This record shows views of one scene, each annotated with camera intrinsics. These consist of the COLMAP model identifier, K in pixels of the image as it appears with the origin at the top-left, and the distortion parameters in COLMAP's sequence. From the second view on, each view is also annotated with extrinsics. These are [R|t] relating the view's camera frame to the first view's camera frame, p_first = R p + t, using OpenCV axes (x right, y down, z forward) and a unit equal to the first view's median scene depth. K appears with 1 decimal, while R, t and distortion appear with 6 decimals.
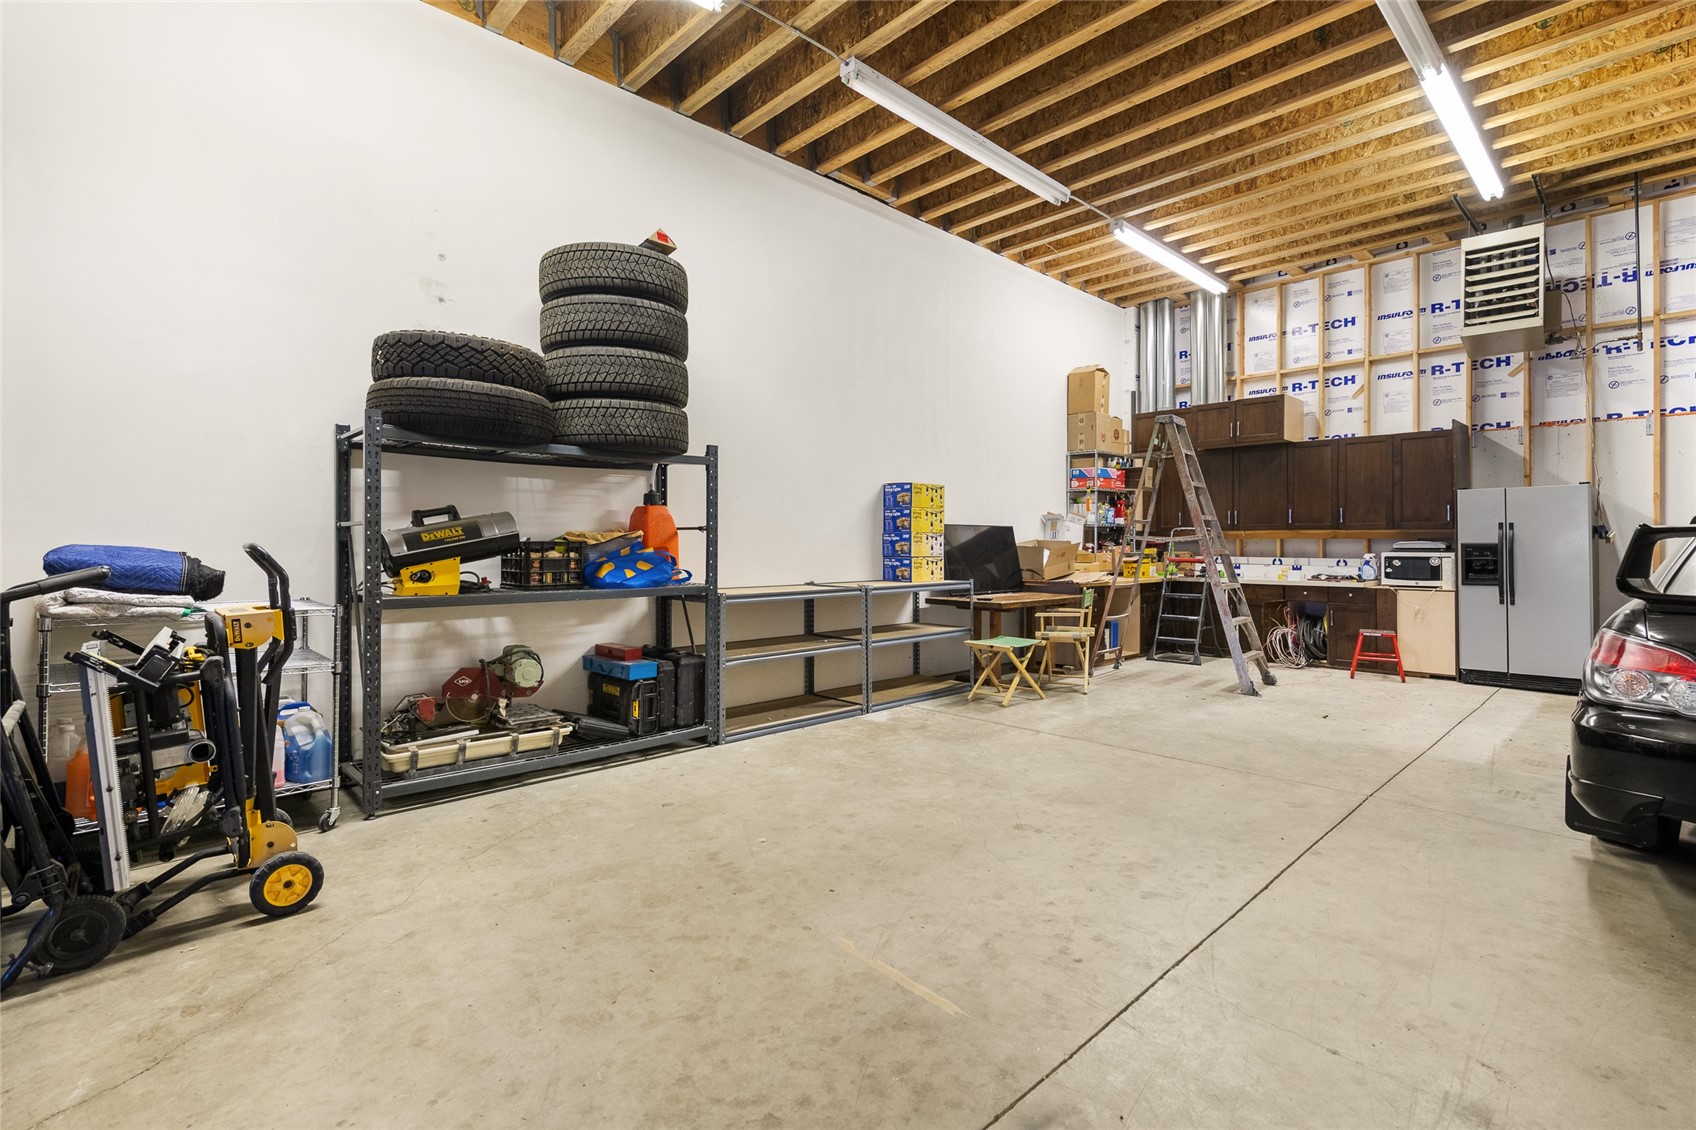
lens RADIAL K [[782.4, 0, 842.6], [0, 782.4, 543.8], [0, 0, 1]] dist [0.008693, -0.005222]
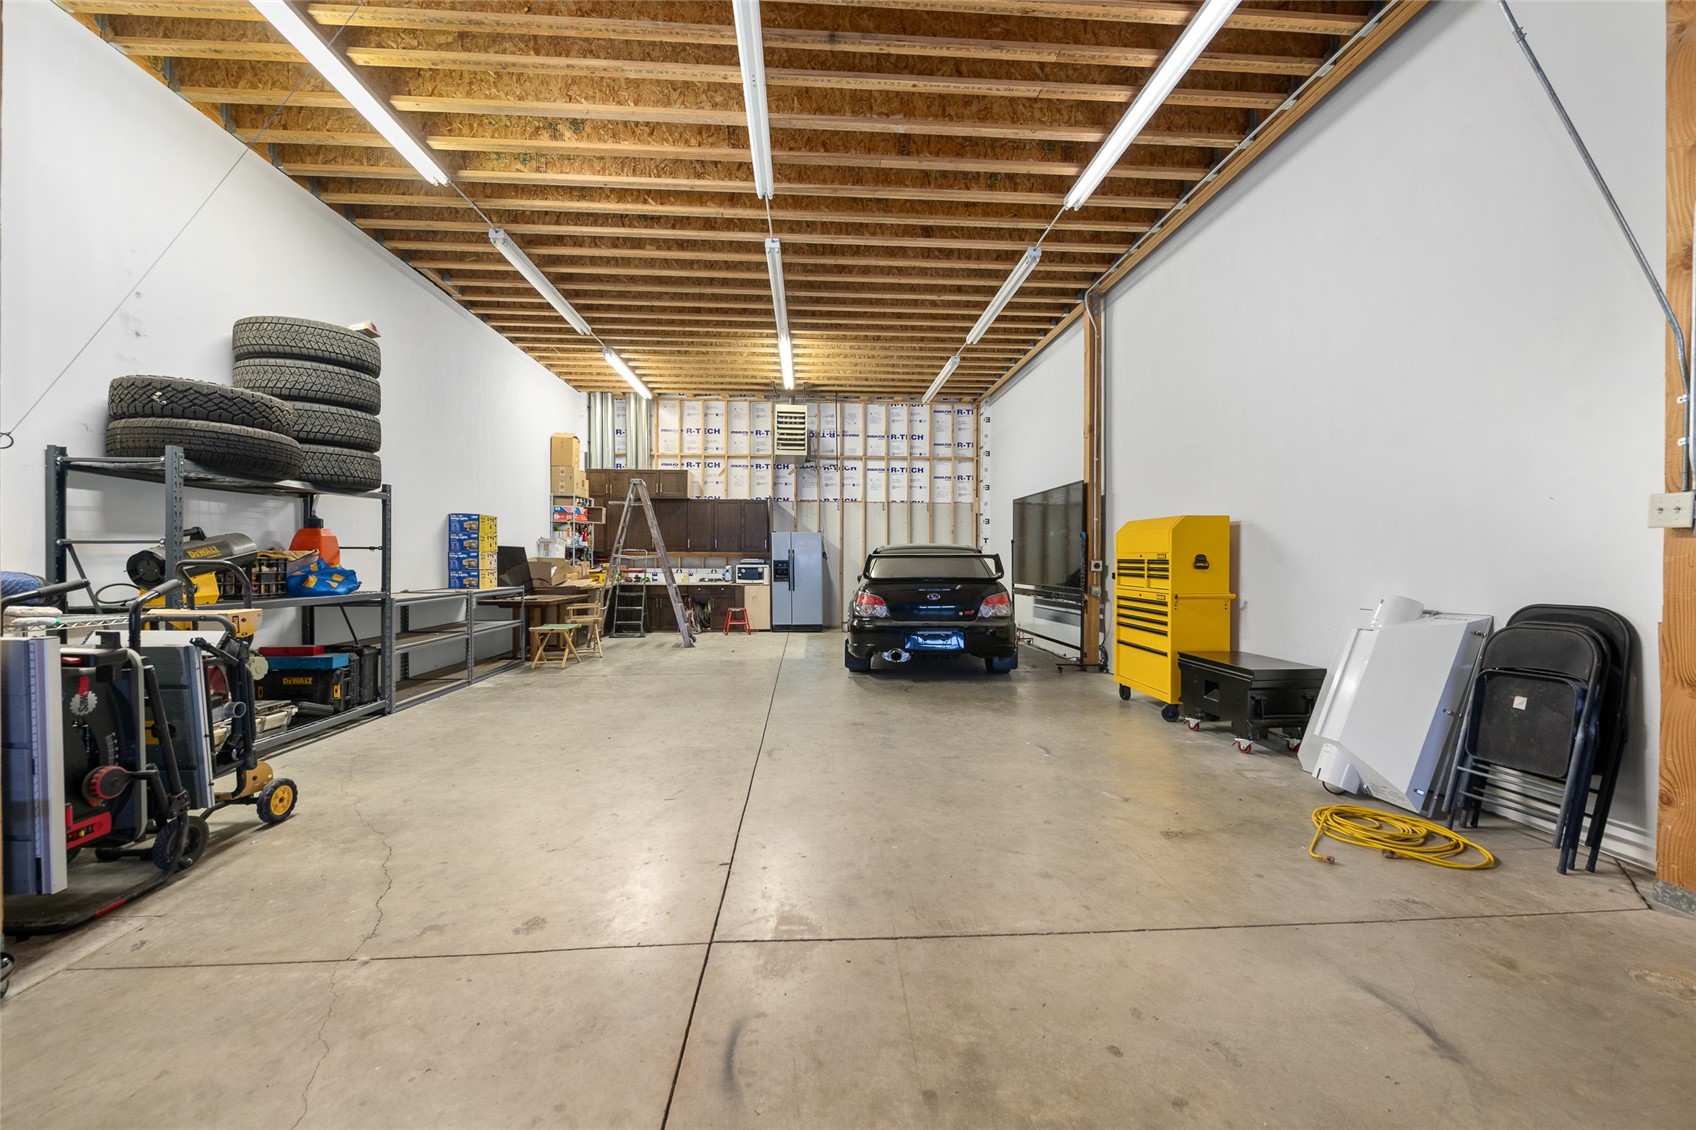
lens RADIAL K [[677.8, 0, 857.6], [0, 677.8, 564.6], [0, 0, 1]] dist [0.001693, -0.002881]
pose [[0.634448, -0.004342, 0.772953, -0.394387], [-0.001497, 0.999975, 0.006845, -0.001138], [-0.772964, -0.005500, 0.634426, -0.233371]]
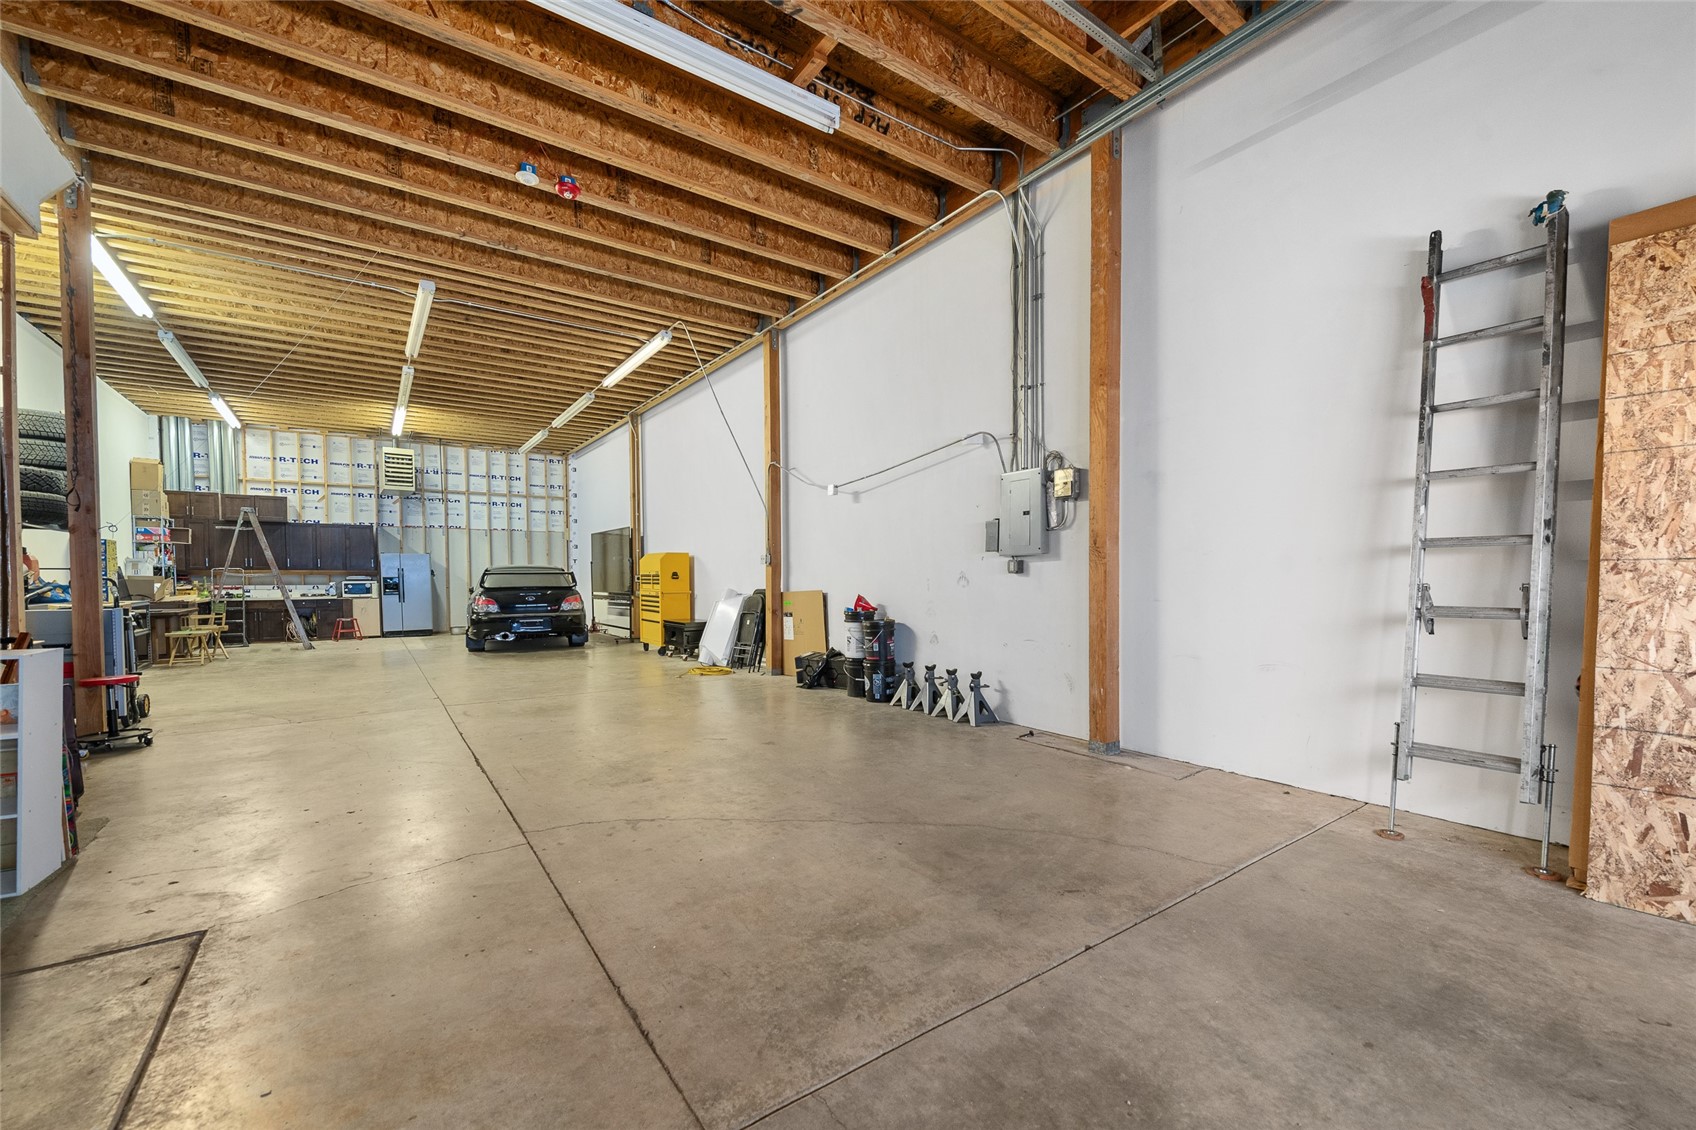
lens RADIAL K [[677.8, 0, 855.0], [0, 677.8, 598.3], [0, 0, 1]] dist [0.001693, -0.002881]
pose [[0.135272, -0.033739, 0.990234, -1.054000], [0.005436, 0.999430, 0.033310, 0.003424], [-0.990794, 0.000877, 0.135378, -0.677201]]
